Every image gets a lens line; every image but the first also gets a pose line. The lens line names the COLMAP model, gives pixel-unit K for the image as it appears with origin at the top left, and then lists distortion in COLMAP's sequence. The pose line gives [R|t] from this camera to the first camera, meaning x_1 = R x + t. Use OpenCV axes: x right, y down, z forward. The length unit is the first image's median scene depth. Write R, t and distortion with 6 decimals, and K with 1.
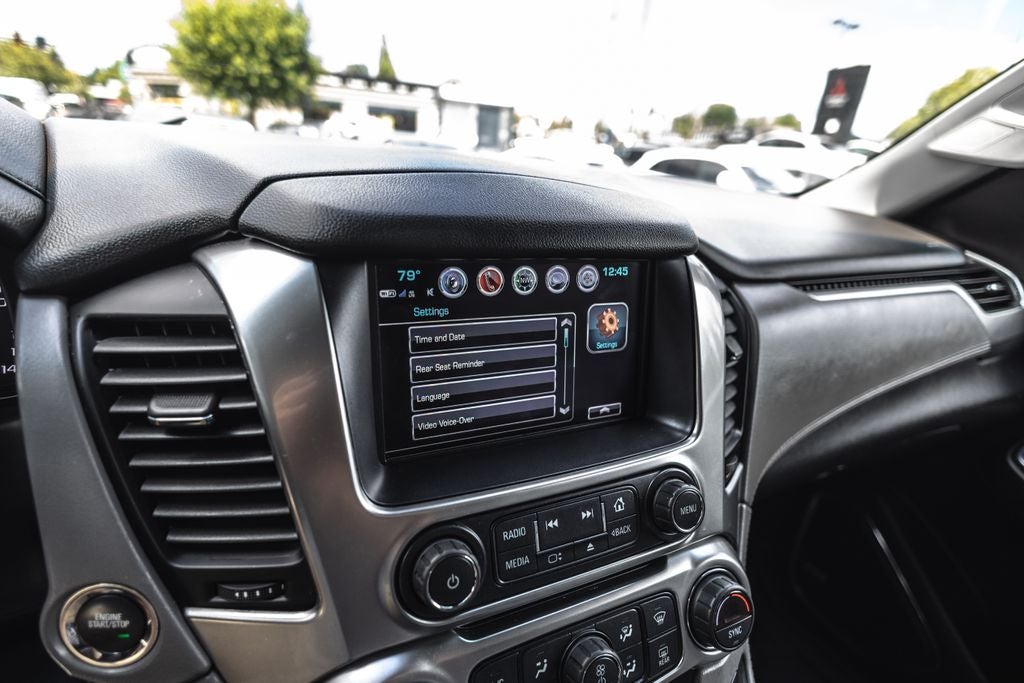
lens RADIAL K [[508.2, 0, 512.0], [0, 508.2, 341.5], [0, 0, 1]] dist [0.002077, -0.000418]
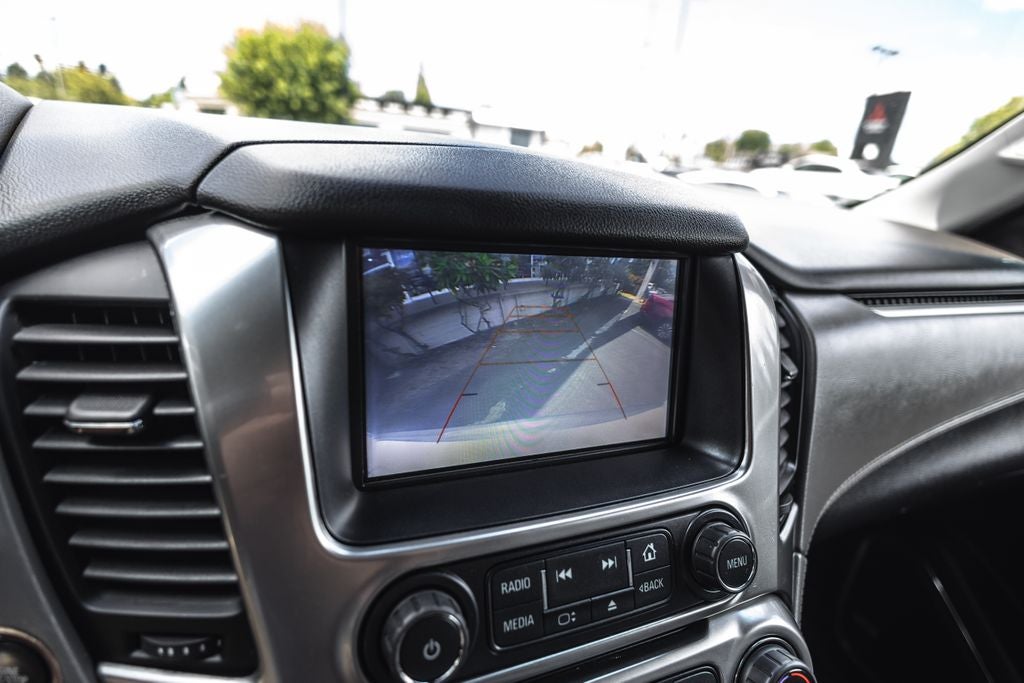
lens RADIAL K [[508.2, 0, 512.0], [0, 508.2, 341.5], [0, 0, 1]] dist [0.002077, -0.000418]
pose [[0.998302, 0.026573, -0.051832, 0.020053], [-0.028675, 0.998778, -0.040241, 0.020090], [0.050699, 0.041659, 0.997845, 0.130409]]
